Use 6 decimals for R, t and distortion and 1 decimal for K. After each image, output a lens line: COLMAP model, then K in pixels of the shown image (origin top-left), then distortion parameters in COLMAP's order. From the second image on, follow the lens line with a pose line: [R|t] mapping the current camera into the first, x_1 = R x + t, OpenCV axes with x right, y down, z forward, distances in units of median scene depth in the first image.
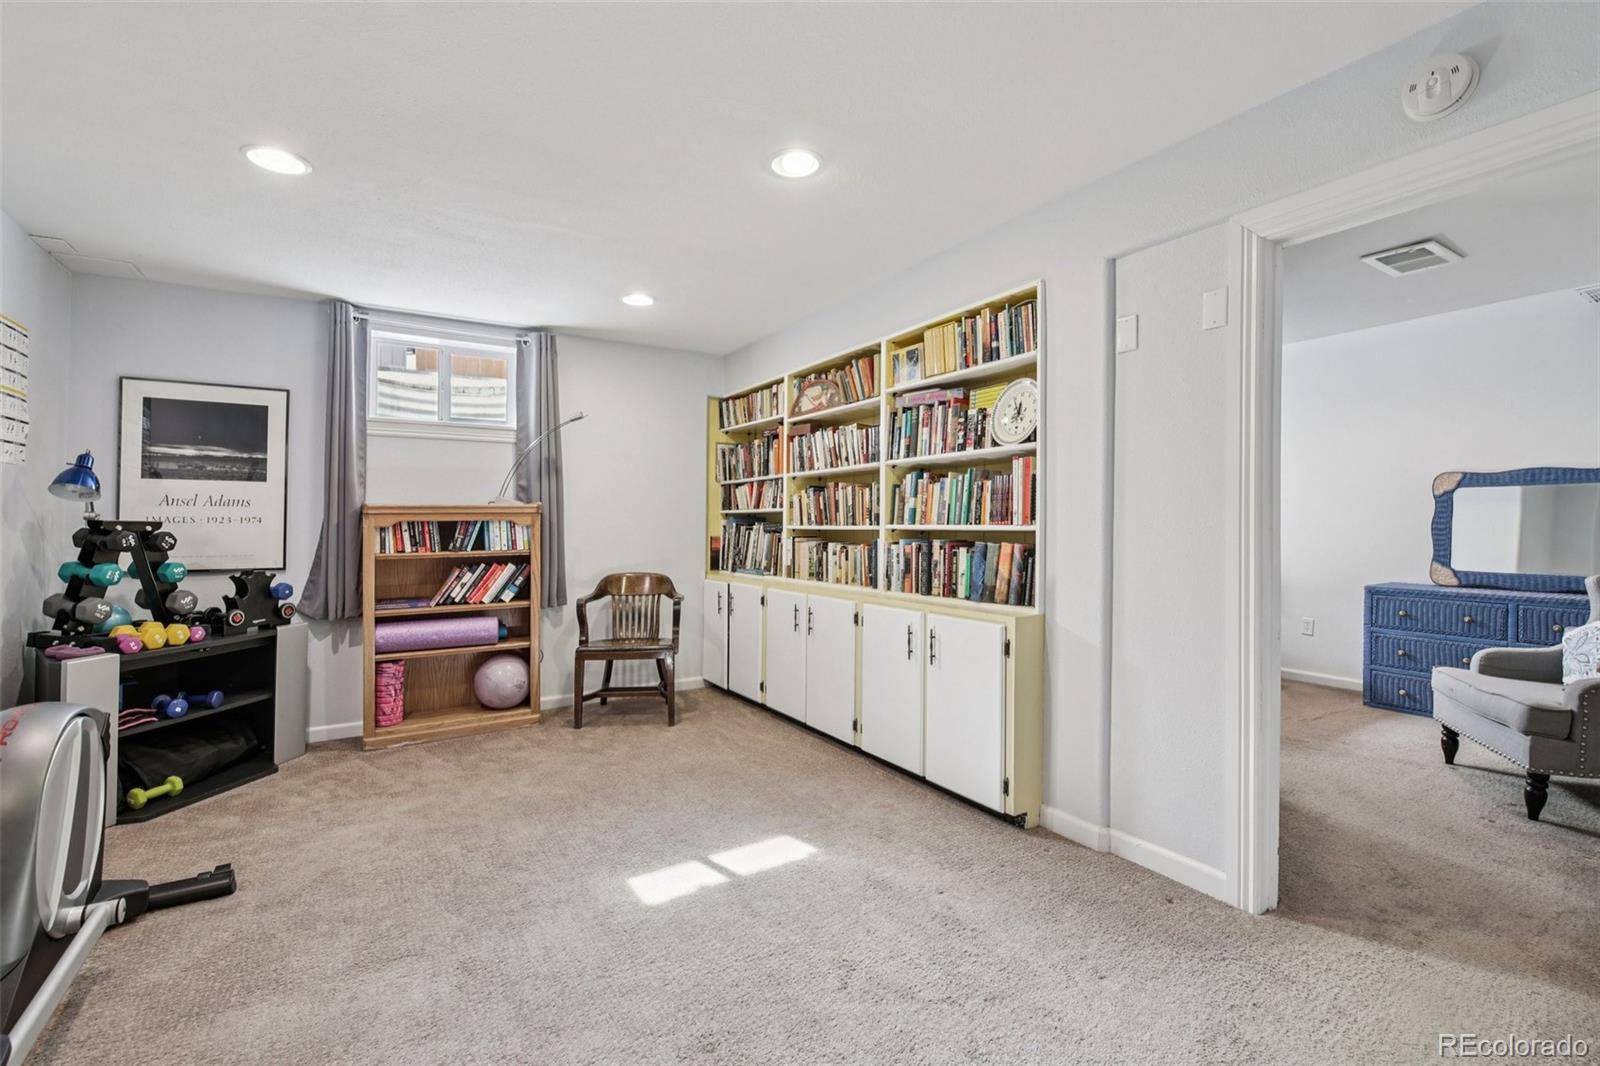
lens RADIAL K [[702.5, 0, 802.6], [0, 702.5, 522.5], [0, 0, 1]] dist [-0.000380, -0.006133]
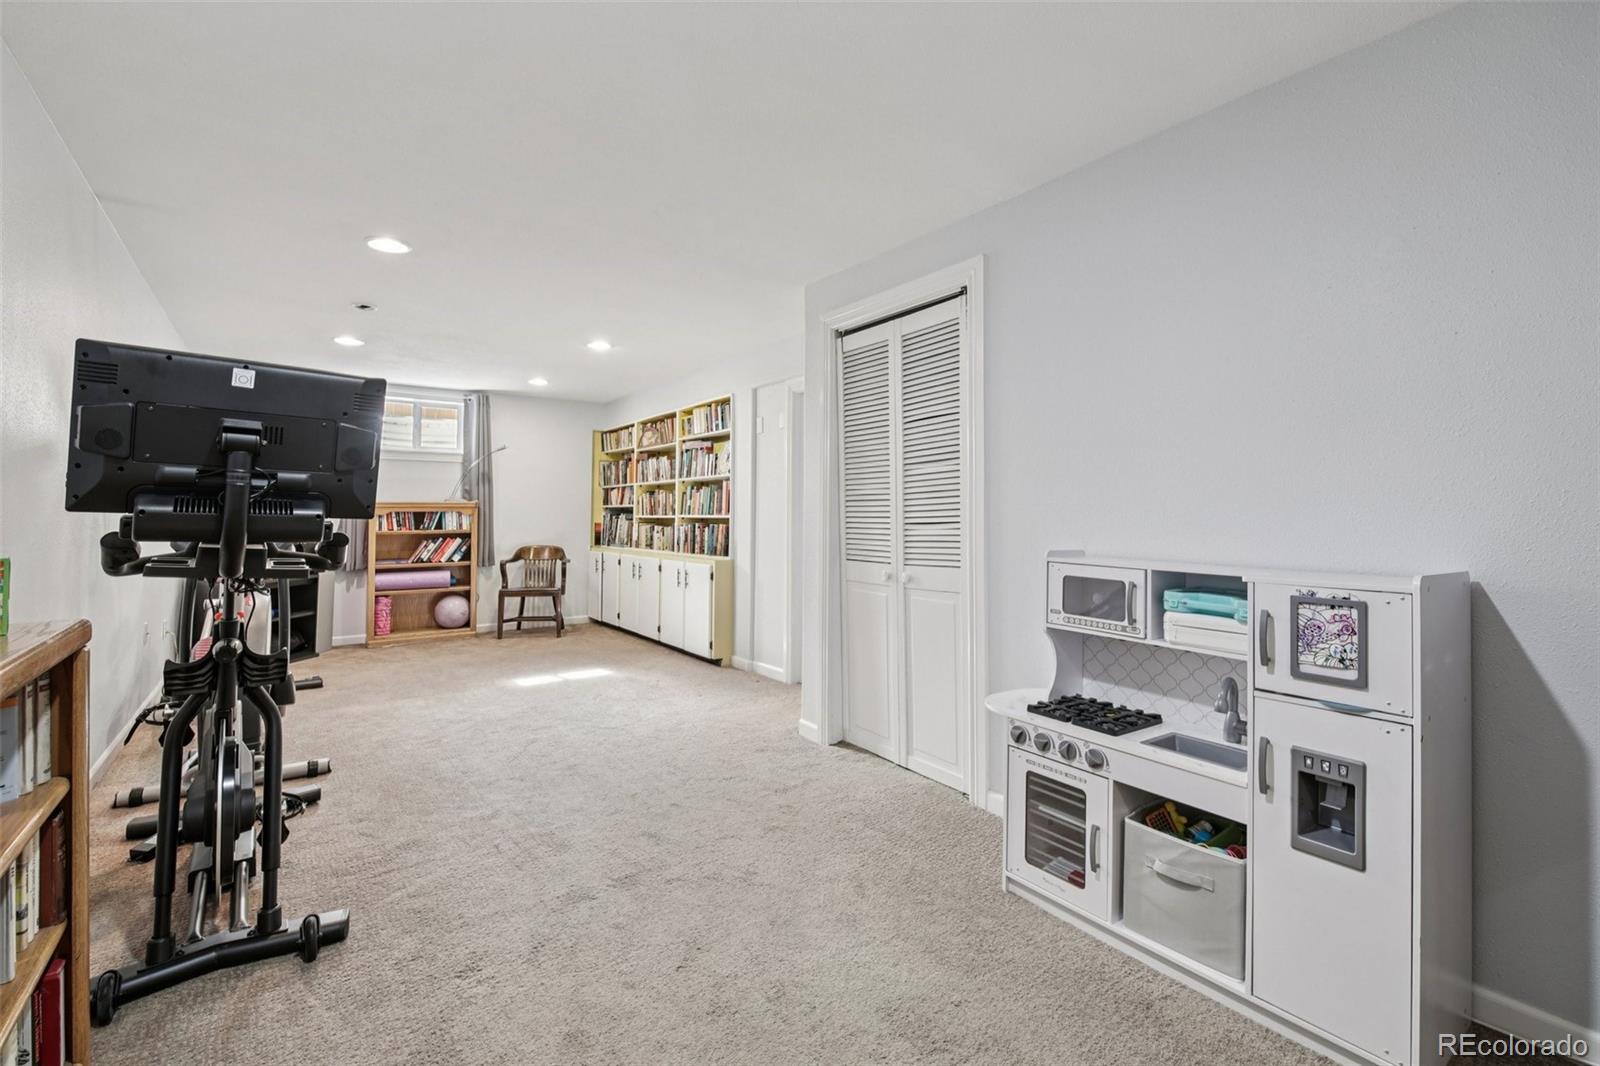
lens RADIAL K [[702.5, 0, 798.1], [0, 702.5, 504.9], [0, 0, 1]] dist [-0.000380, -0.006133]
pose [[0.998214, 0.005428, 0.059494, 0.277573], [-0.004584, 0.999887, -0.014300, 0.001321], [-0.059565, 0.014001, 0.998126, -0.684760]]
